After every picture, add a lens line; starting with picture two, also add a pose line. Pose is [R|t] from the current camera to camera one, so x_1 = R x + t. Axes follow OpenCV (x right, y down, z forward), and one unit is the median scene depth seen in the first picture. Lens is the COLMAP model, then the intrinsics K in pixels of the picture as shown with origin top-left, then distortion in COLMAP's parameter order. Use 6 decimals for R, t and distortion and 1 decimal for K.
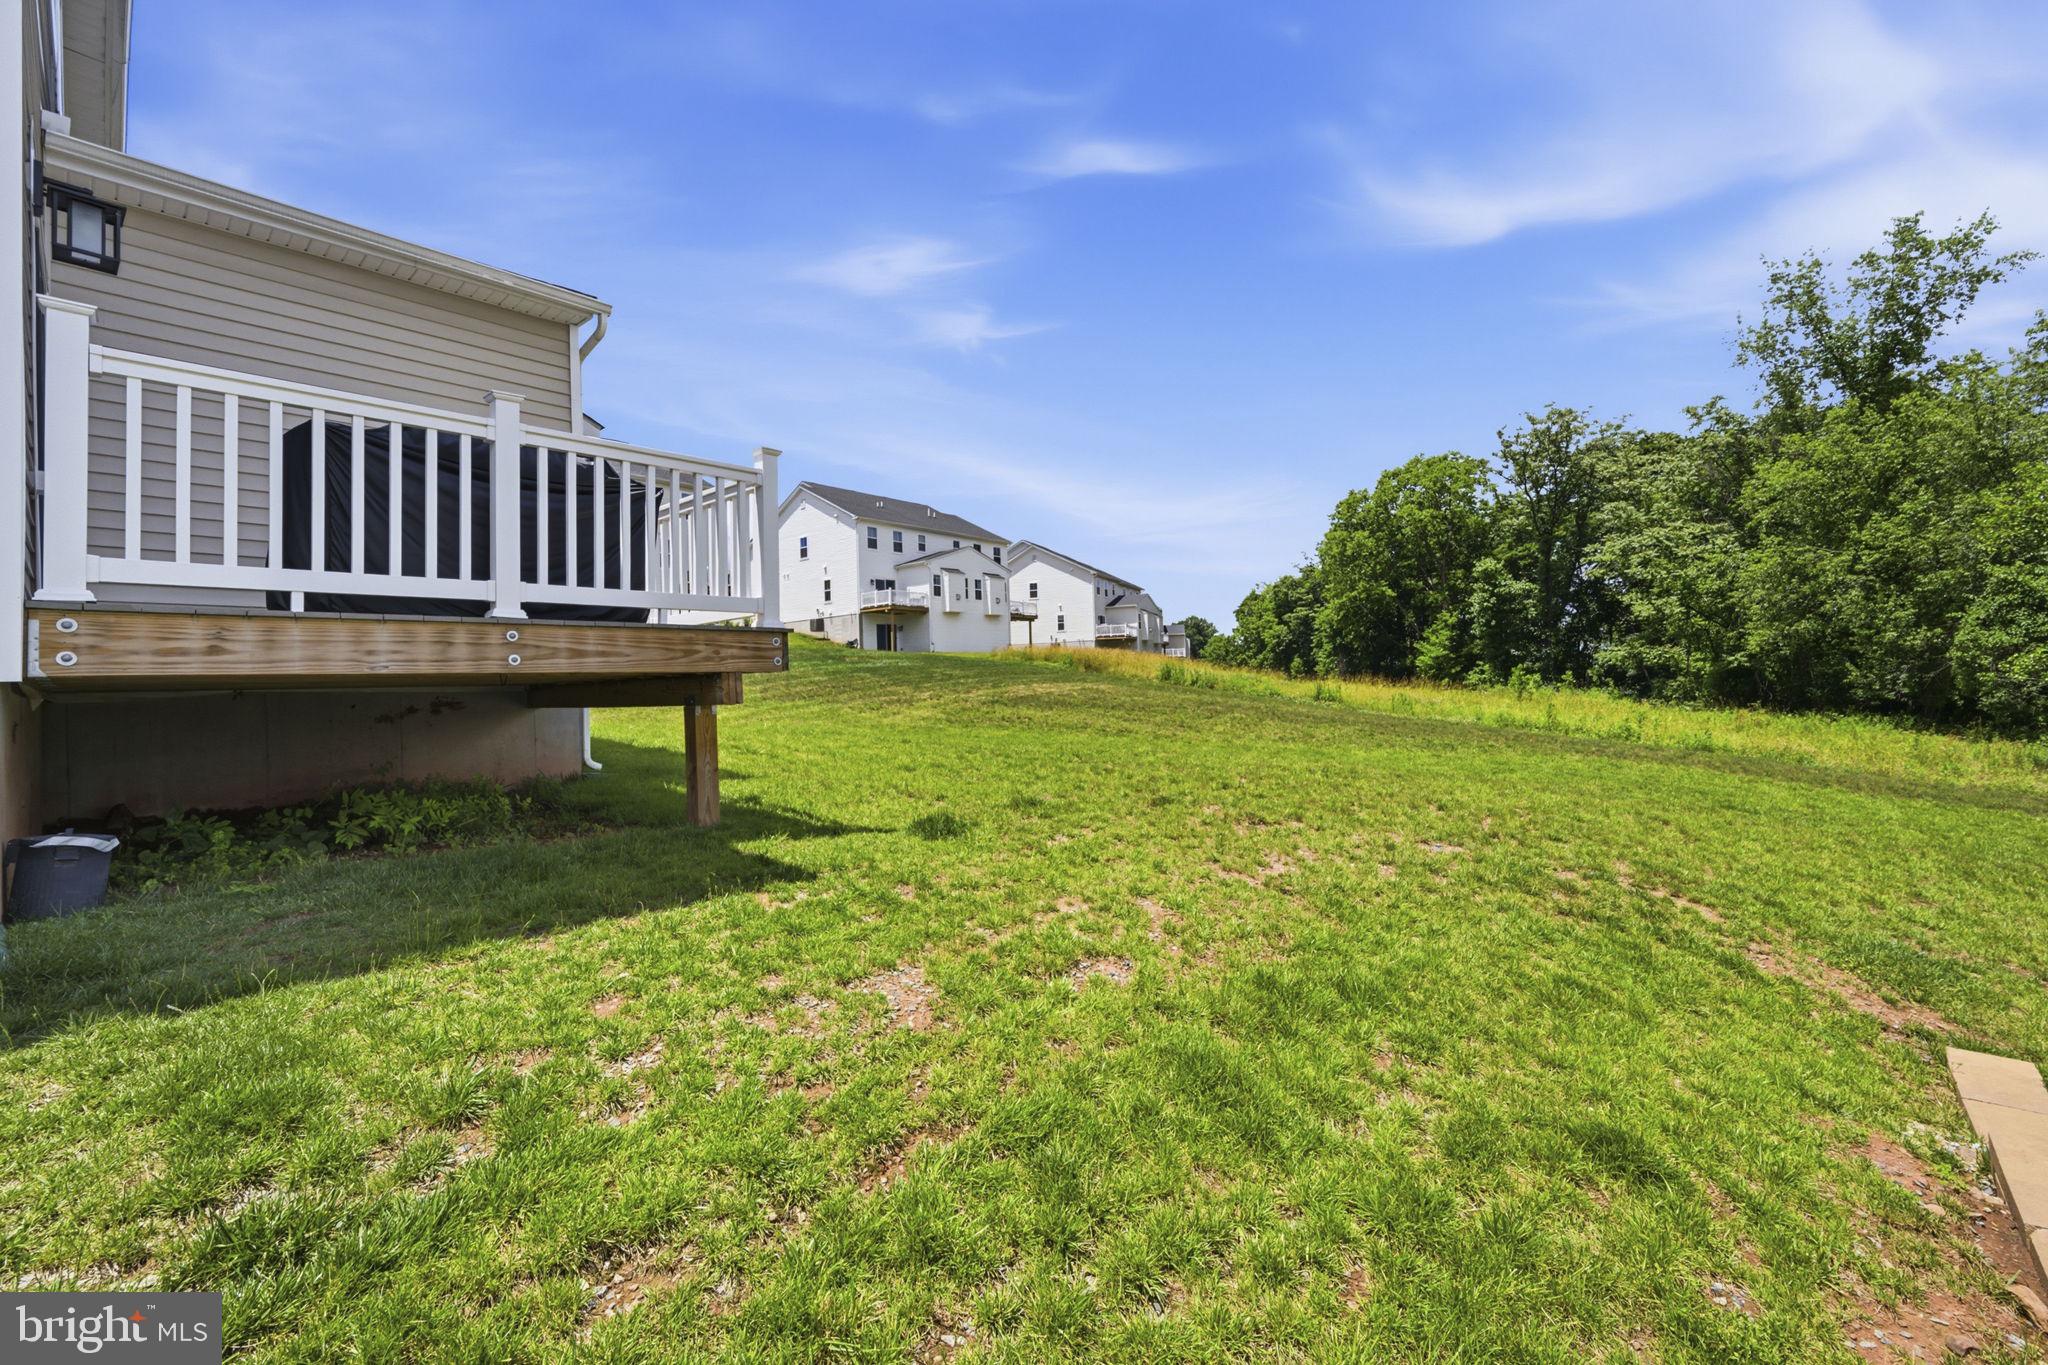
lens RADIAL K [[837.6, 0, 1023.6], [0, 837.6, 672.0], [0, 0, 1]] dist [-0.007216, -0.000016]
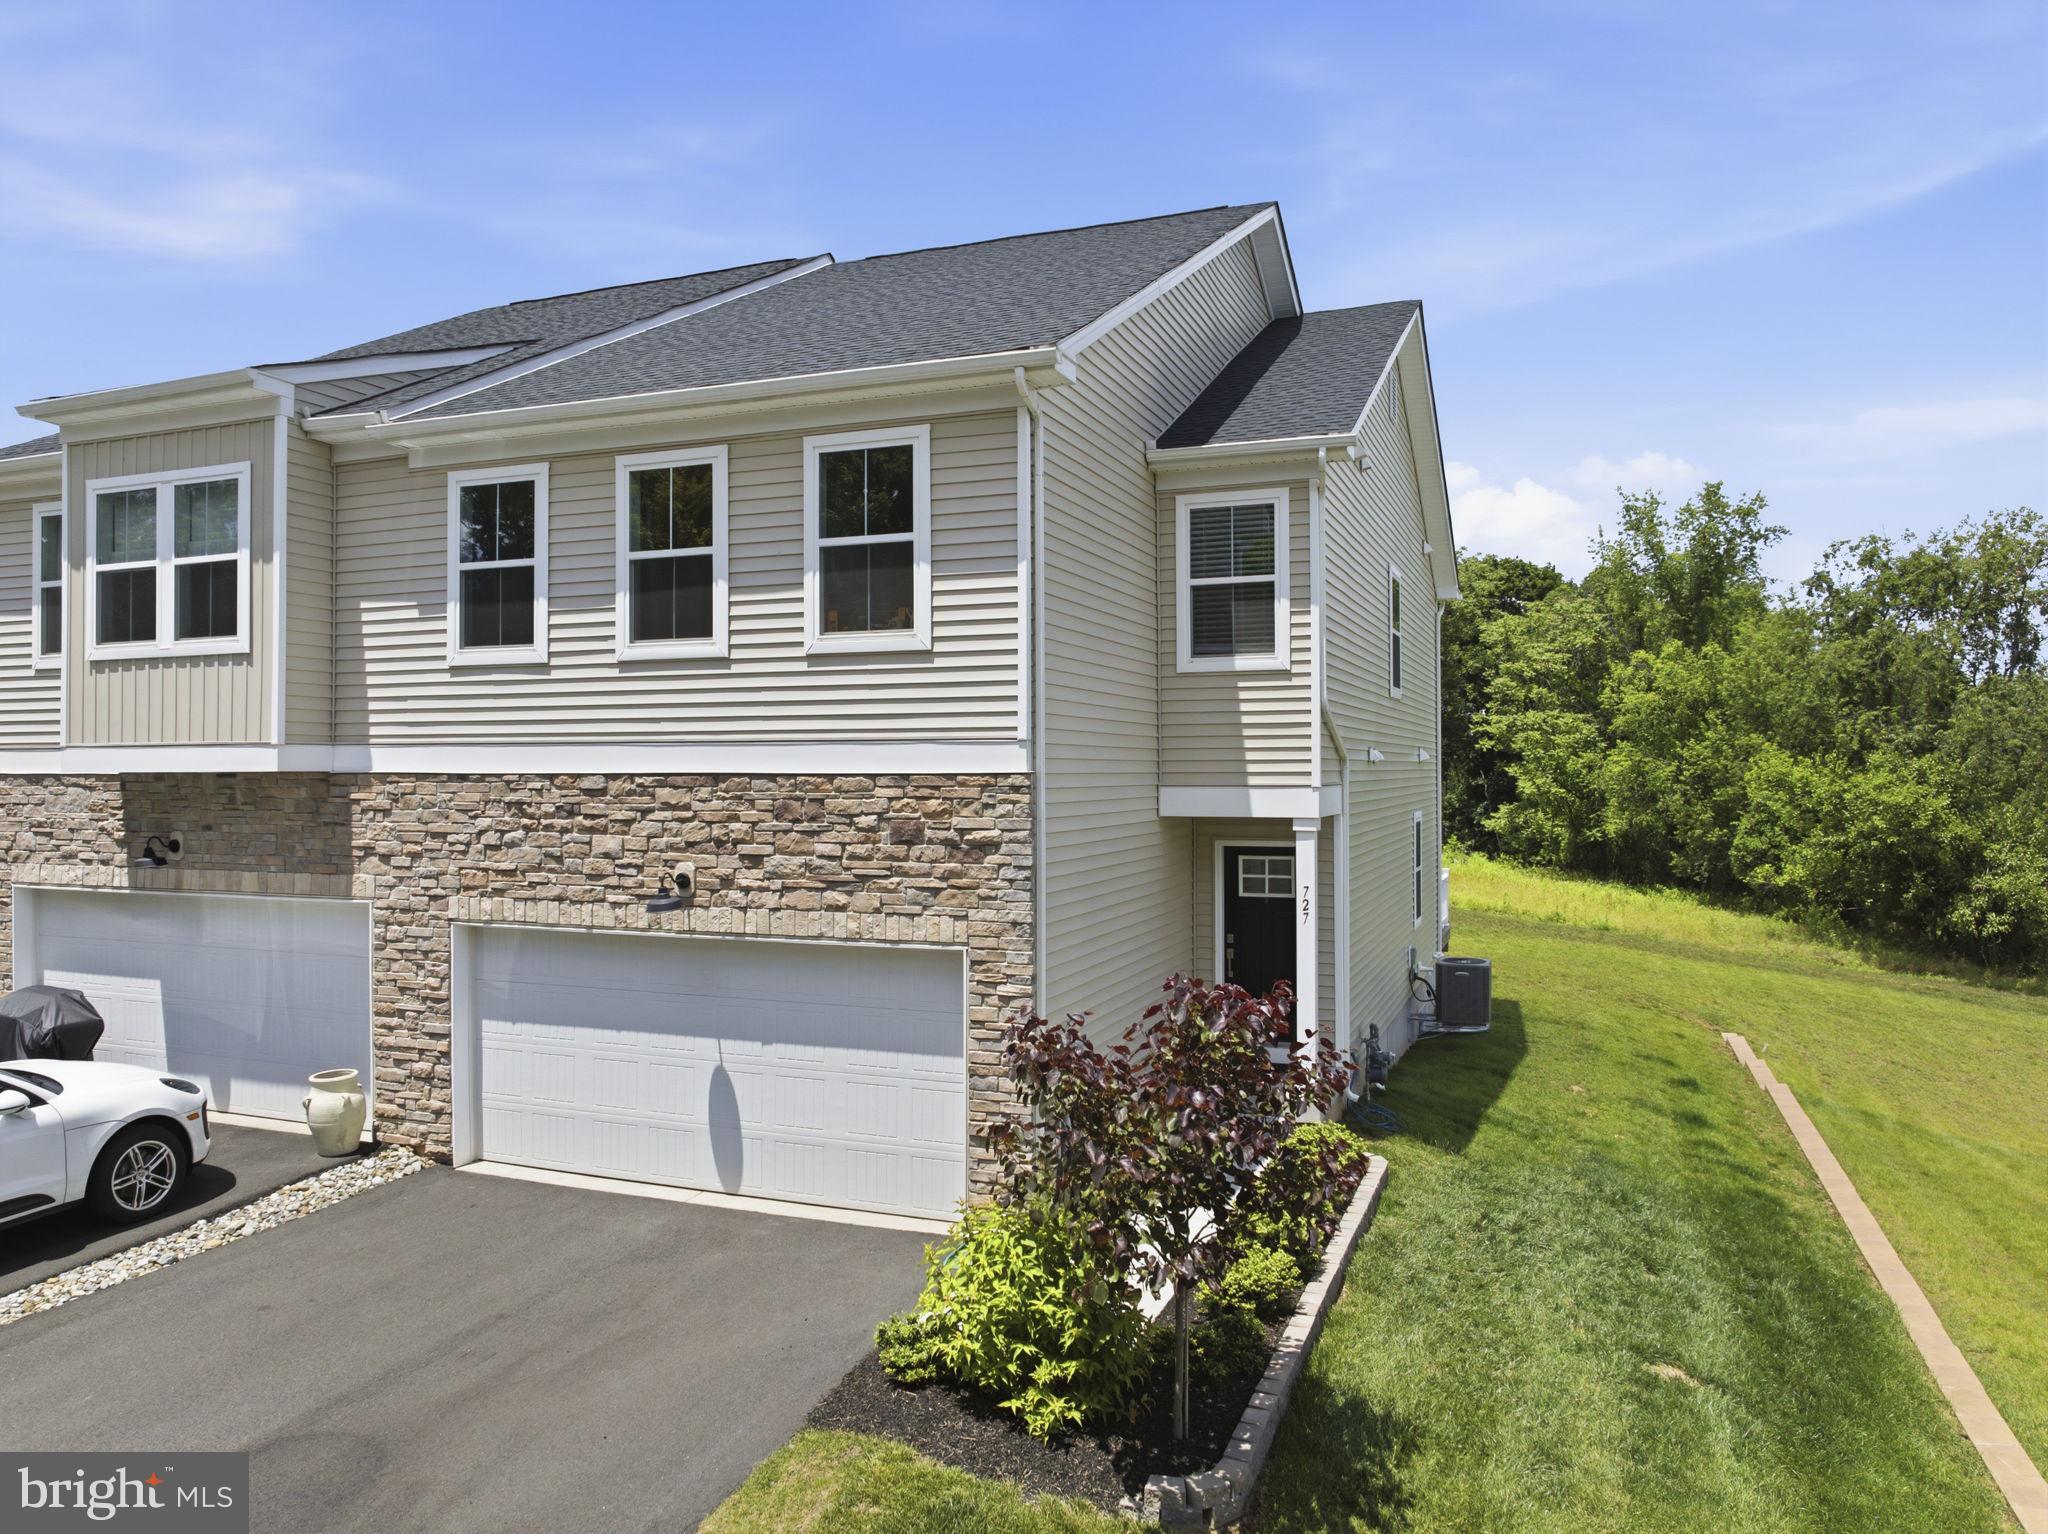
lens RADIAL K [[1448.3, 0, 1018.6], [0, 1448.3, 760.7], [0, 0, 1]] dist [-0.049709, 0.012944]
pose [[0.930963, 0.016536, 0.364740, -0.665943], [-0.019359, 0.999804, 0.004085, -0.120253], [-0.364601, -0.010864, 0.931100, -0.607698]]
